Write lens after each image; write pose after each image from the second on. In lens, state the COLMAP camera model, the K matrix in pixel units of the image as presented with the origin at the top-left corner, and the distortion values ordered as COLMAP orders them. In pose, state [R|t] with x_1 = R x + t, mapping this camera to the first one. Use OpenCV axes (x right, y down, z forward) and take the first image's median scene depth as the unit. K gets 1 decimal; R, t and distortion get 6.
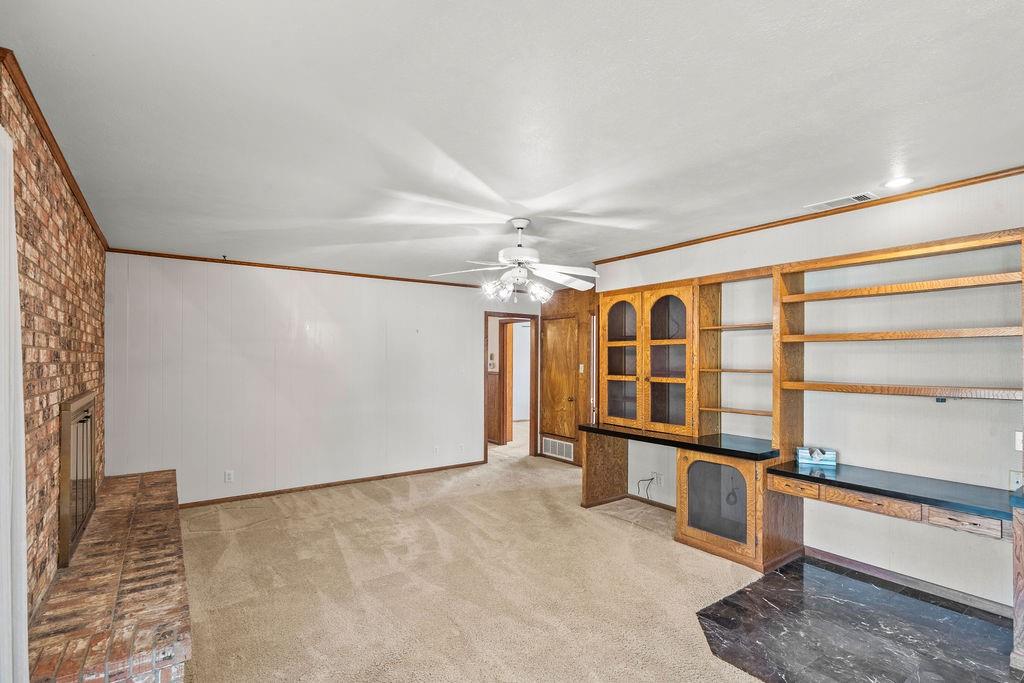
lens RADIAL K [[467.5, 0, 509.1], [0, 467.5, 356.4], [0, 0, 1]] dist [-0.003701, -0.000095]
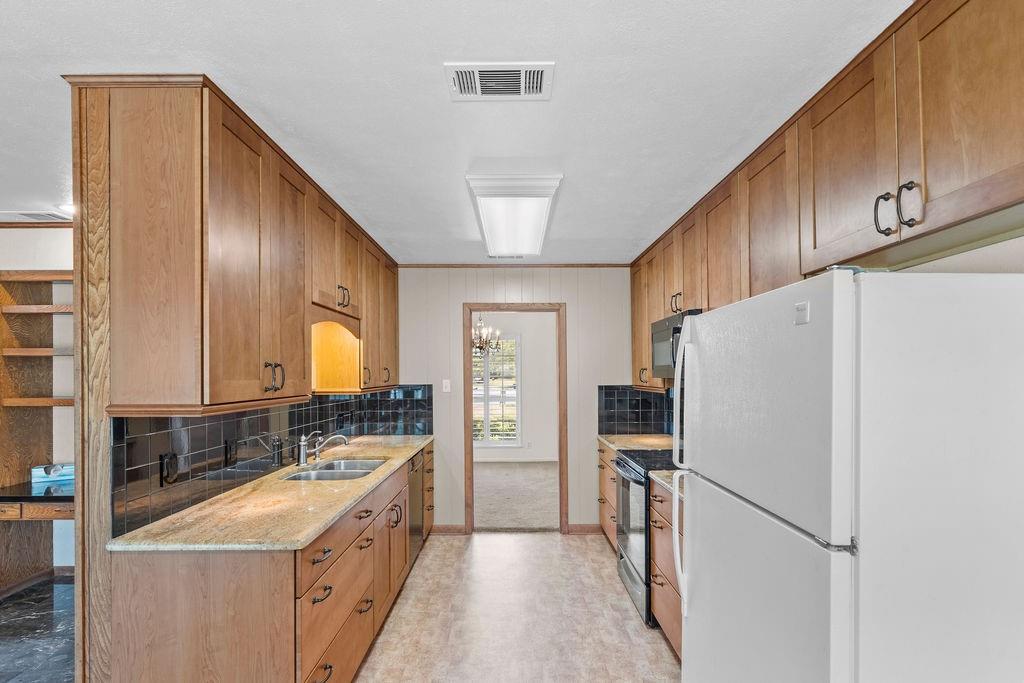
lens RADIAL K [[467.5, 0, 513.3], [0, 467.5, 372.5], [0, 0, 1]] dist [-0.003701, -0.000095]
pose [[0.594939, -0.008088, 0.803730, 0.427123], [0.005404, 0.999967, 0.006062, 0.002344], [-0.803752, 0.000737, 0.594963, -0.340004]]
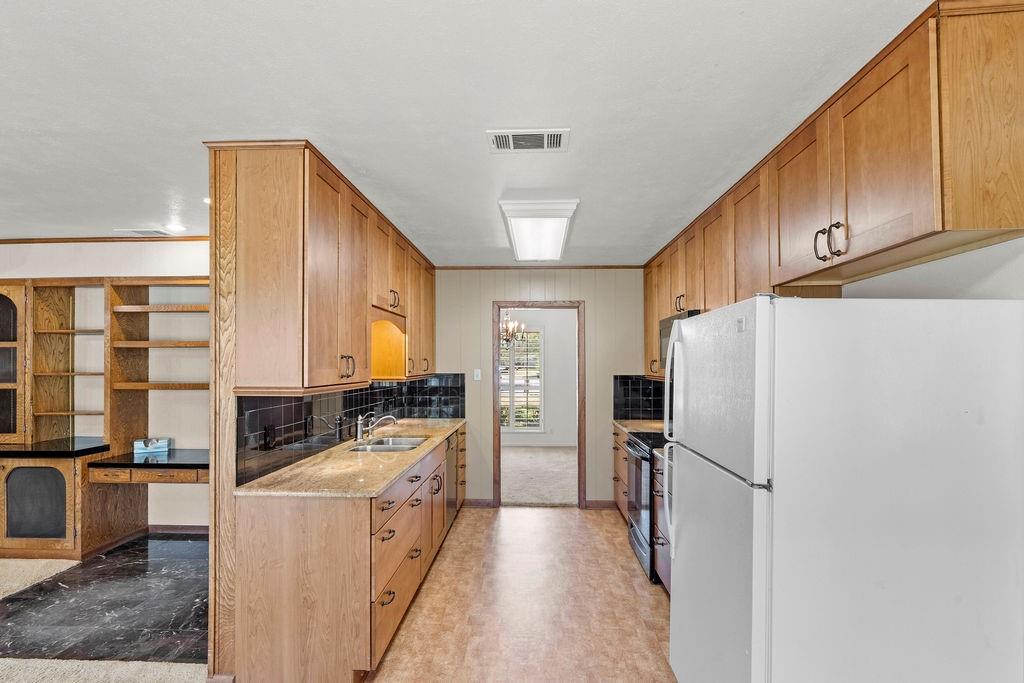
lens RADIAL K [[467.5, 0, 520.4], [0, 467.5, 360.8], [0, 0, 1]] dist [-0.003701, -0.000095]
pose [[0.623038, -0.002242, 0.782188, 0.306793], [0.000230, 0.999996, 0.002683, -0.001176], [-0.782192, -0.001492, 0.623036, -0.428603]]
